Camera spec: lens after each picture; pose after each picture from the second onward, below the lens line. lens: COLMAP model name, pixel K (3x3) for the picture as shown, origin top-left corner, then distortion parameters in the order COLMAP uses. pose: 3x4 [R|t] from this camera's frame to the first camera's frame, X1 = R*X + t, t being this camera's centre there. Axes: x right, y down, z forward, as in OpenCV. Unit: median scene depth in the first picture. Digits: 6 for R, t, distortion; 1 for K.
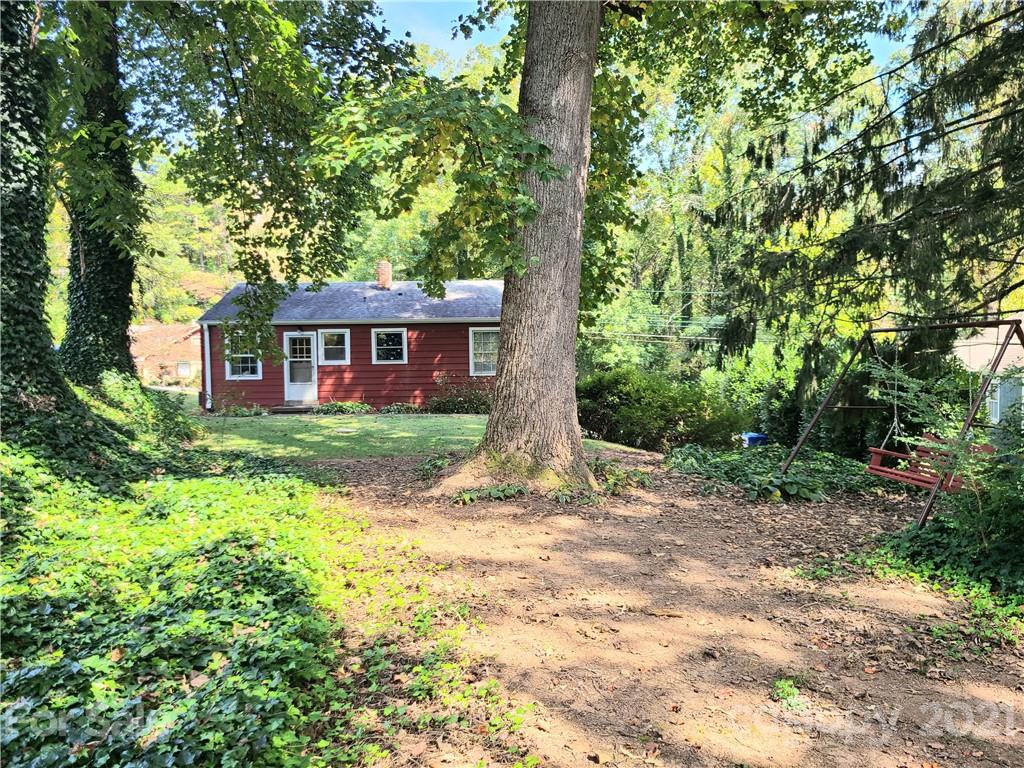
lens RADIAL K [[776.2, 0, 523.8], [0, 776.2, 406.3], [0, 0, 1]] dist [0.008818, 0.000223]
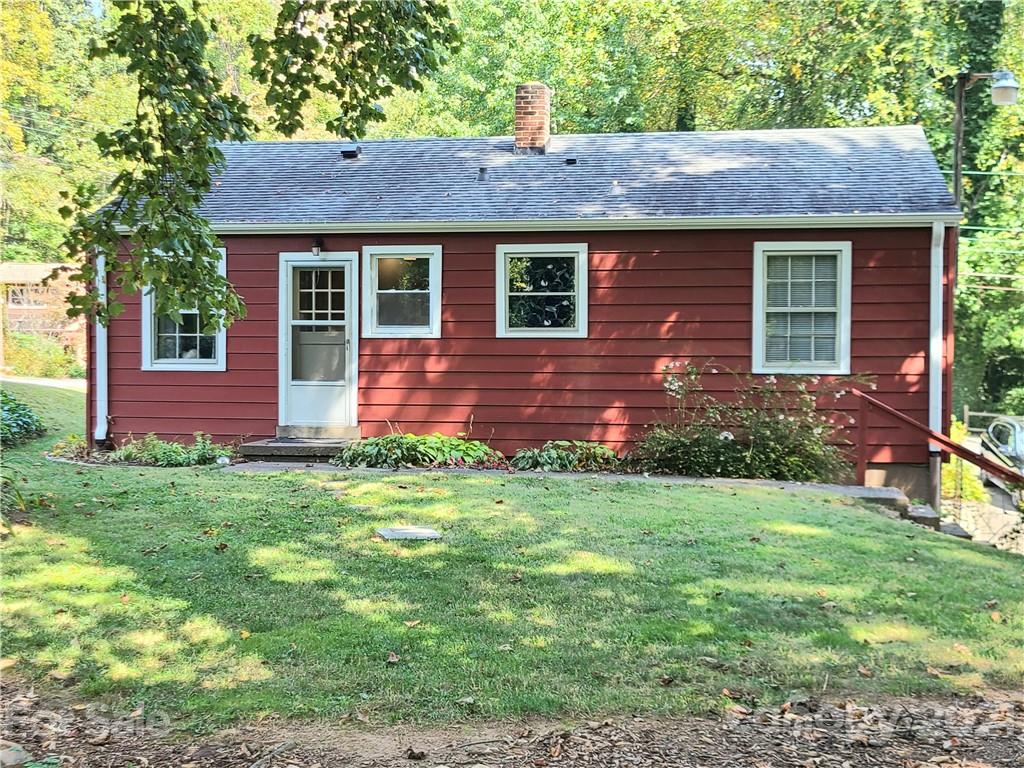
lens RADIAL K [[776.2, 0, 512.0], [0, 776.2, 383.3], [0, 0, 1]] dist [0.008818, 0.000223]
pose [[0.983725, 0.024555, -0.177992, -0.119613], [-0.026140, 0.999637, -0.006564, -0.029346], [0.177767, 0.011110, 0.984010, 0.628383]]
